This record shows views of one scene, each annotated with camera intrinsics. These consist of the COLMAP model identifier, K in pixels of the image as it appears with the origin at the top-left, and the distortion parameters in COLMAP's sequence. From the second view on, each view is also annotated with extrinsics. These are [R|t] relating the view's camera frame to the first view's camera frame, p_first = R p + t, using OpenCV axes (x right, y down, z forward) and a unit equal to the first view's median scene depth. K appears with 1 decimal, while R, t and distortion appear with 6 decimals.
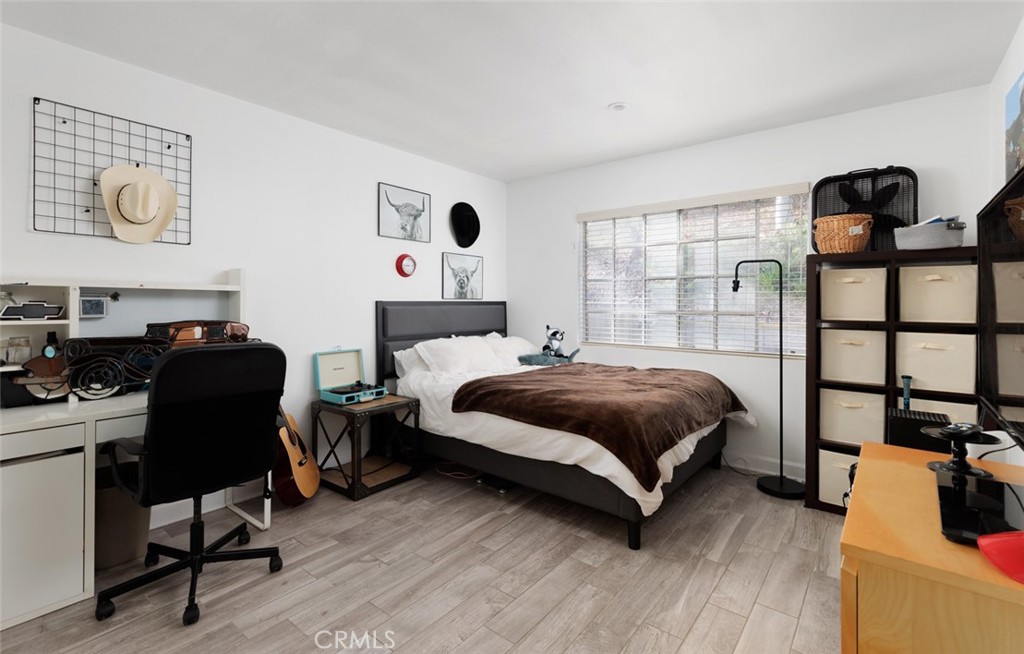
lens RADIAL K [[468.5, 0, 513.9], [0, 468.5, 302.2], [0, 0, 1]] dist [-0.000184, -0.000042]
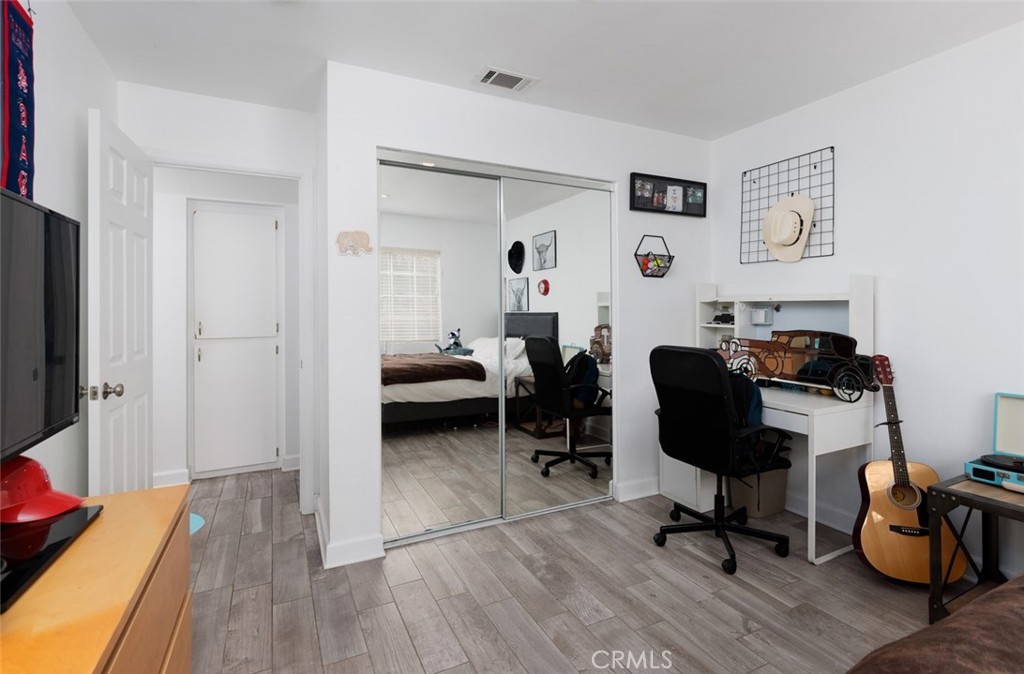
lens RADIAL K [[473.3, 0, 513.5], [0, 473.3, 308.6], [0, 0, 1]] dist [0.000283, -0.000077]
pose [[-0.415972, -0.005125, -0.909363, 0.584140], [0.002506, 0.999974, -0.006782, -0.004073], [0.909374, -0.005100, -0.415948, 0.910555]]
